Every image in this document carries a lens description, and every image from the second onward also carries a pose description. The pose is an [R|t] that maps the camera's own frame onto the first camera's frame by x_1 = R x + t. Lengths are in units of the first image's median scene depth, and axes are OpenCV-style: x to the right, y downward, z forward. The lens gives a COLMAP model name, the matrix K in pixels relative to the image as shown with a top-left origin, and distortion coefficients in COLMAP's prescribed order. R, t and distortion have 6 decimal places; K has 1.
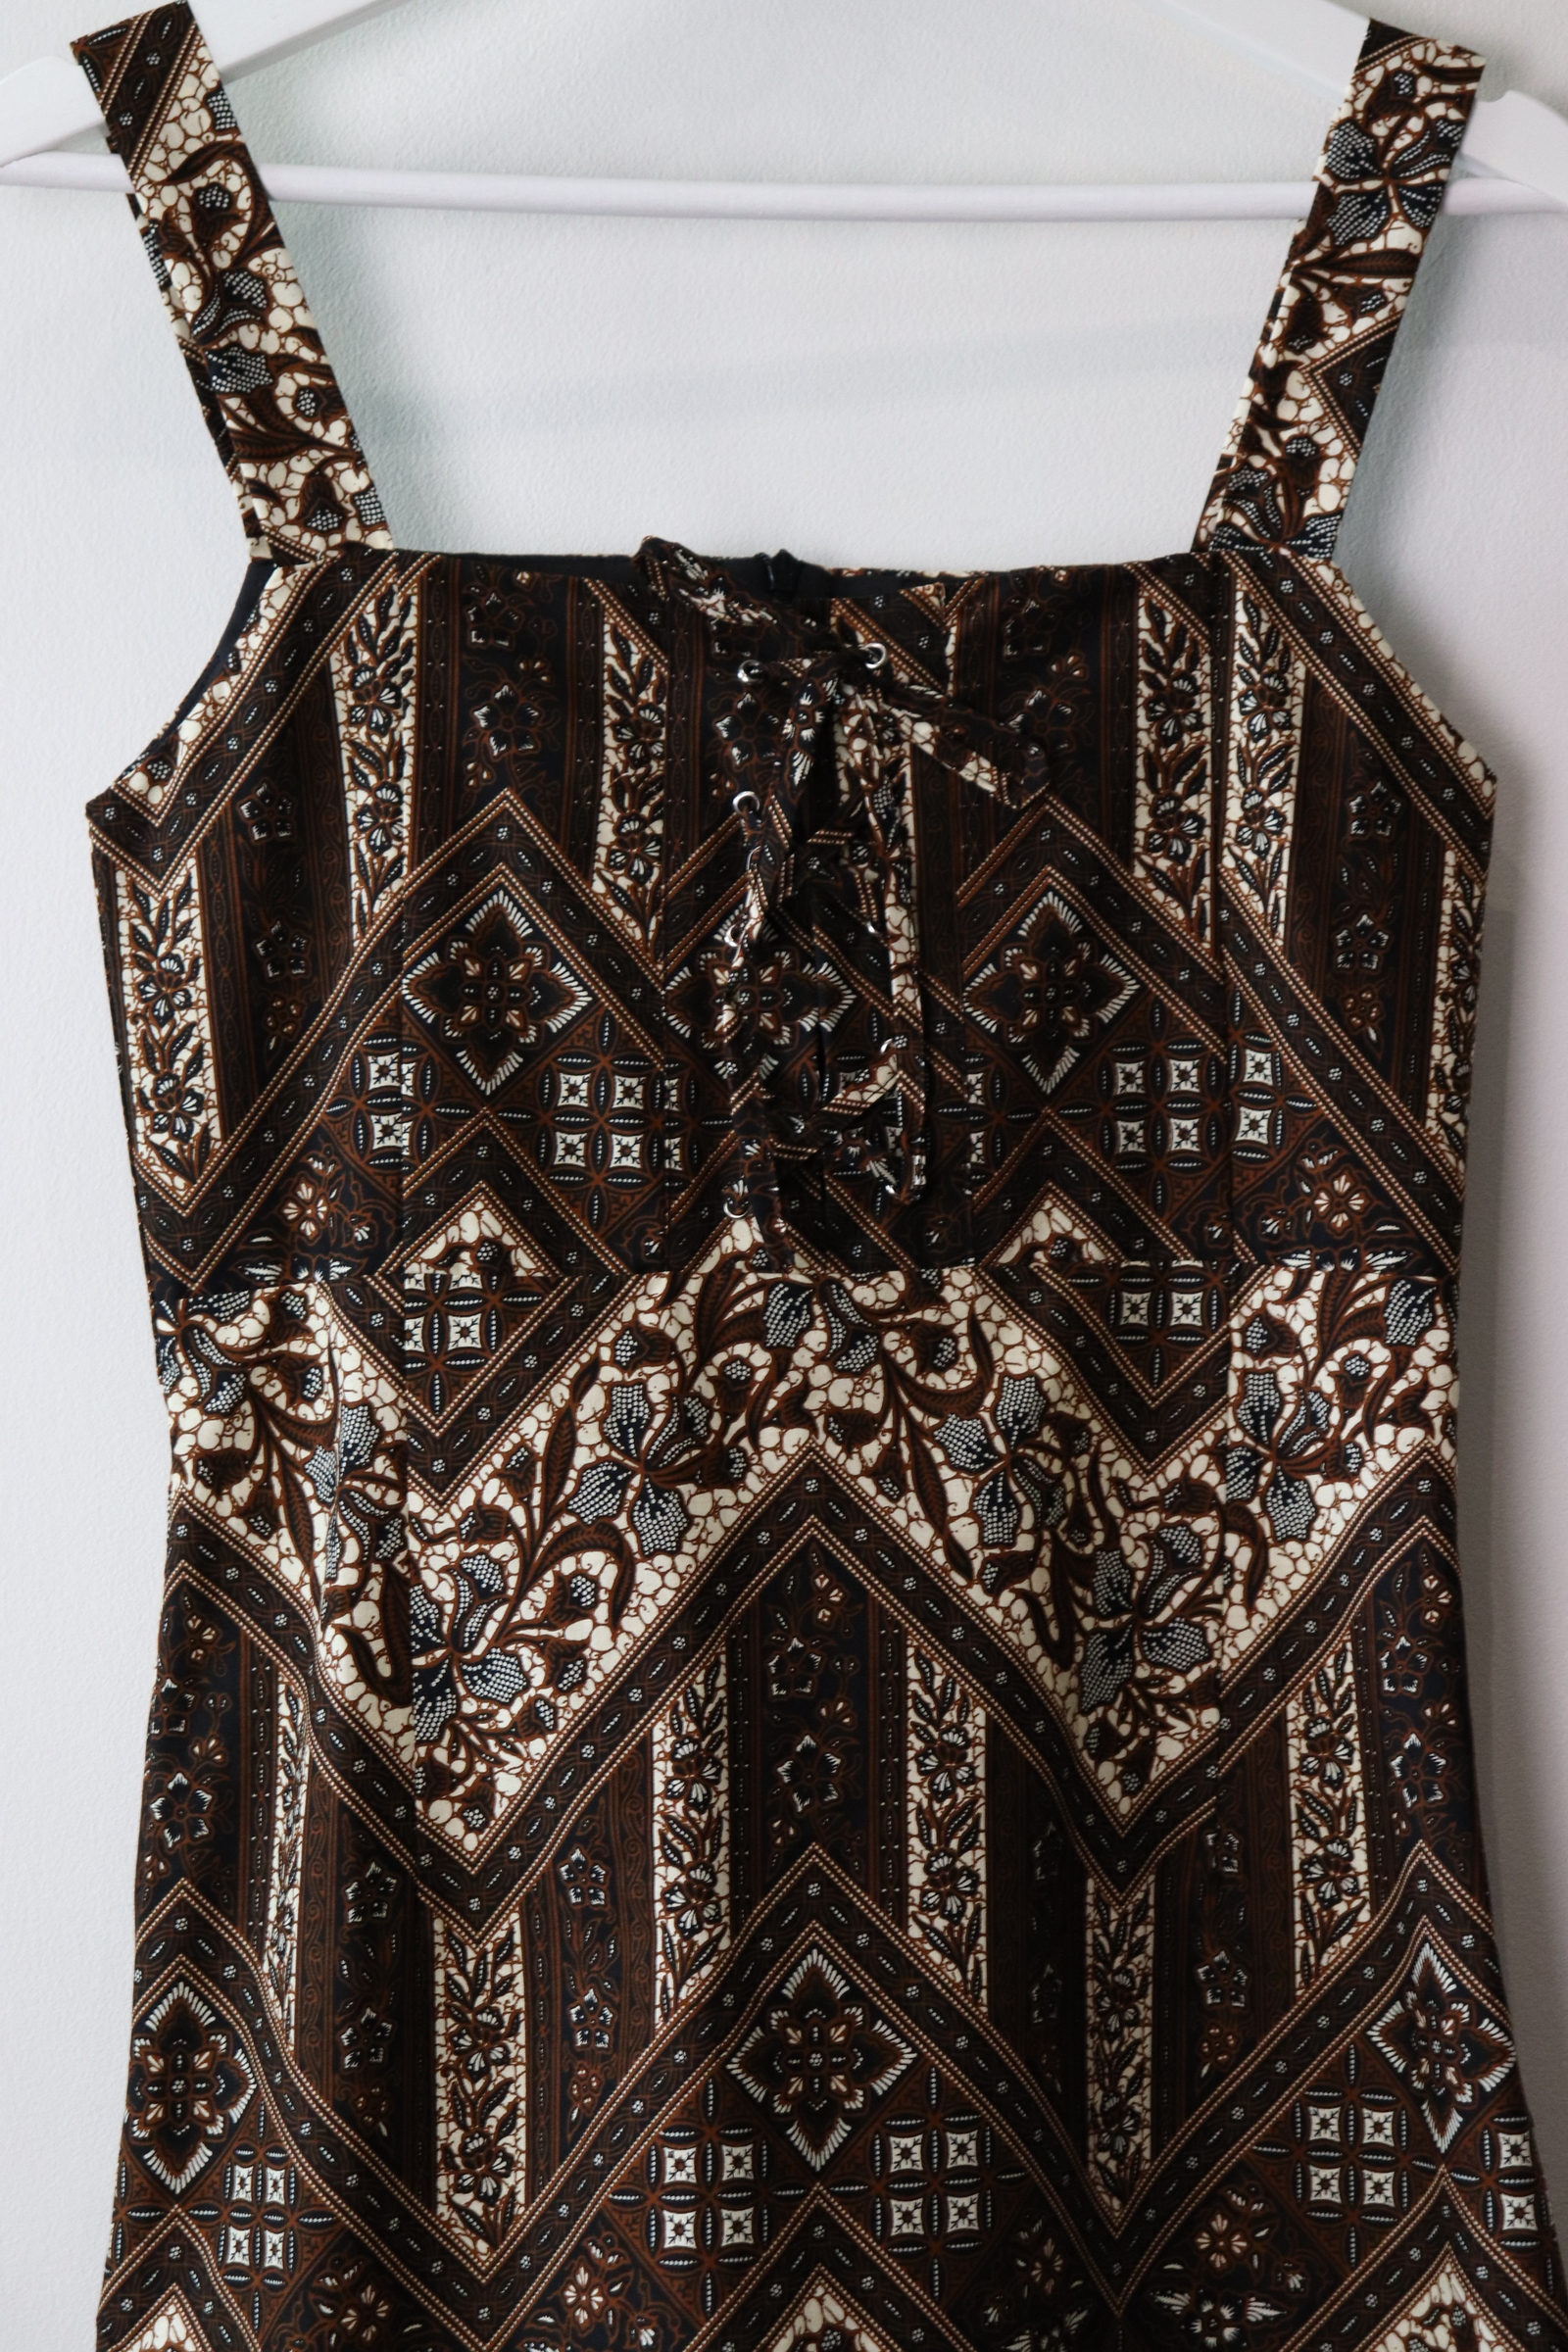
lens RADIAL K [[5842.9, 0, 780.4], [0, 5842.9, 1172.3], [0, 0, 1]] dist [0.487235, 0.000000]
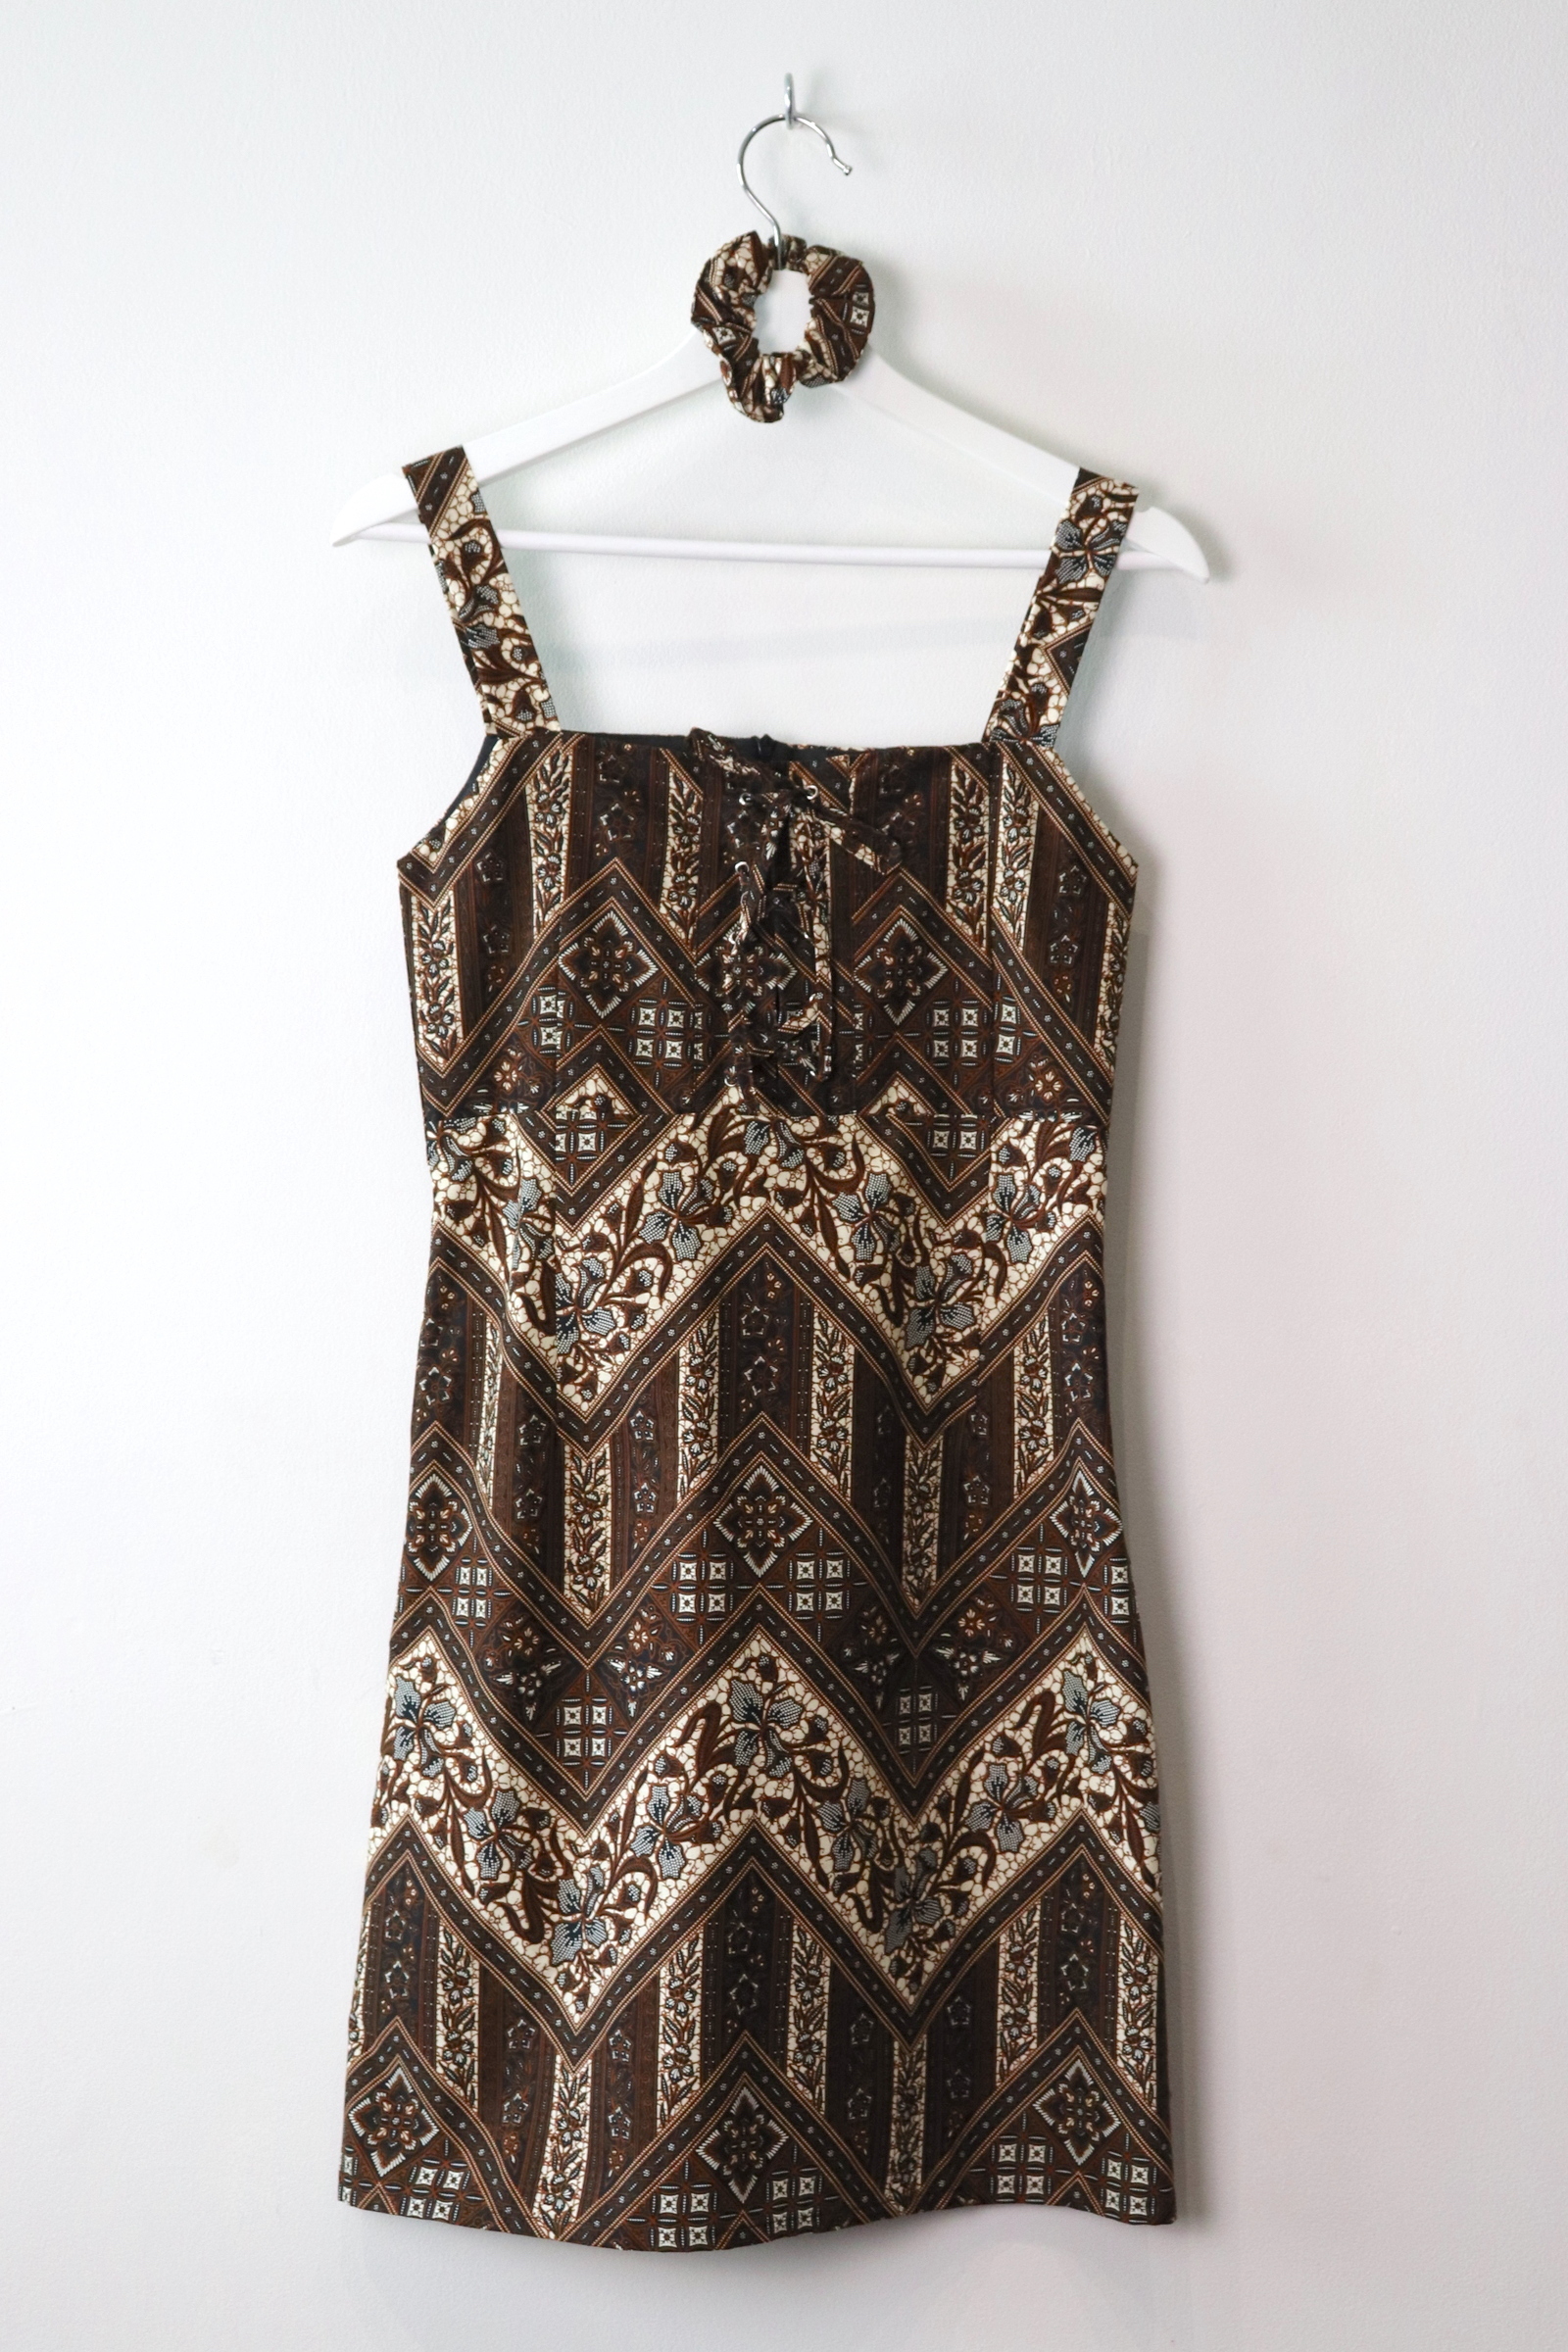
lens RADIAL K [[3643.2, 0, 785.9], [0, 3643.2, 1170.2], [0, 0, 1]] dist [0.125880, 0.000000]
pose [[0.999643, 0.025656, -0.007412, 0.019733], [-0.025433, 0.999260, 0.028844, 0.000447], [0.008147, -0.028645, 0.999556, -0.186440]]
